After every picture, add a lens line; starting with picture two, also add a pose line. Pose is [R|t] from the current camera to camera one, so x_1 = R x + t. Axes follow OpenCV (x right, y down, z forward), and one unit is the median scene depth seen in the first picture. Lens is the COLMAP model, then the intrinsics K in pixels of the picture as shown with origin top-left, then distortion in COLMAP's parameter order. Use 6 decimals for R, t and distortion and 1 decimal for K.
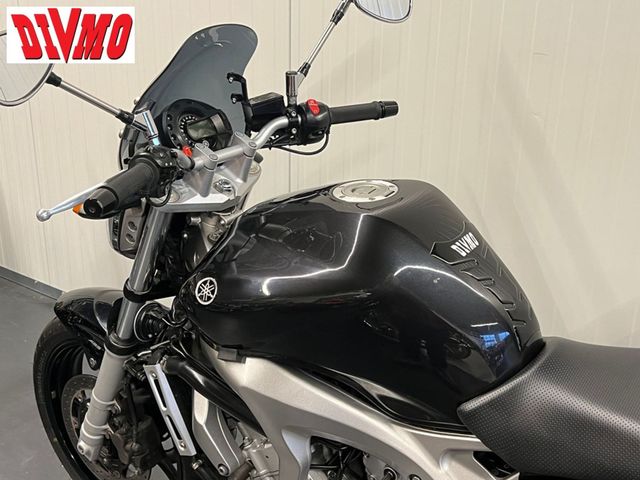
lens RADIAL K [[836.5, 0, 319.0], [0, 836.5, 242.8], [0, 0, 1]] dist [0.042892, 0.000000]
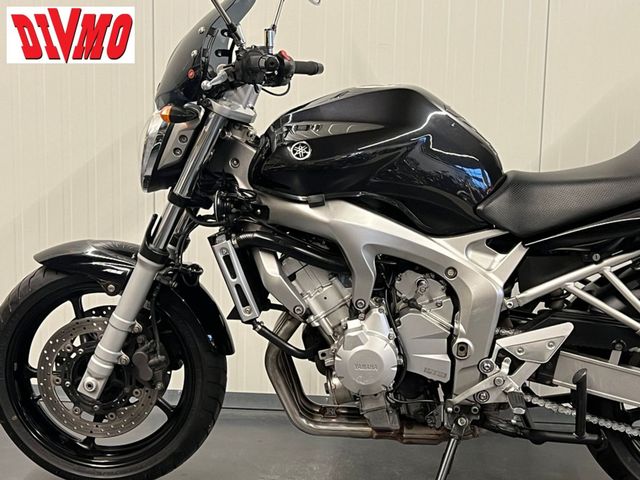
lens RADIAL K [[1113.4, 0, 310.1], [0, 1113.4, 247.3], [0, 0, 1]] dist [0.171626, 0.000000]
pose [[0.853336, -0.066591, 0.517092, -0.883319], [0.188579, 0.964080, -0.187051, 0.454678], [-0.486062, 0.257130, 0.835242, -0.405810]]
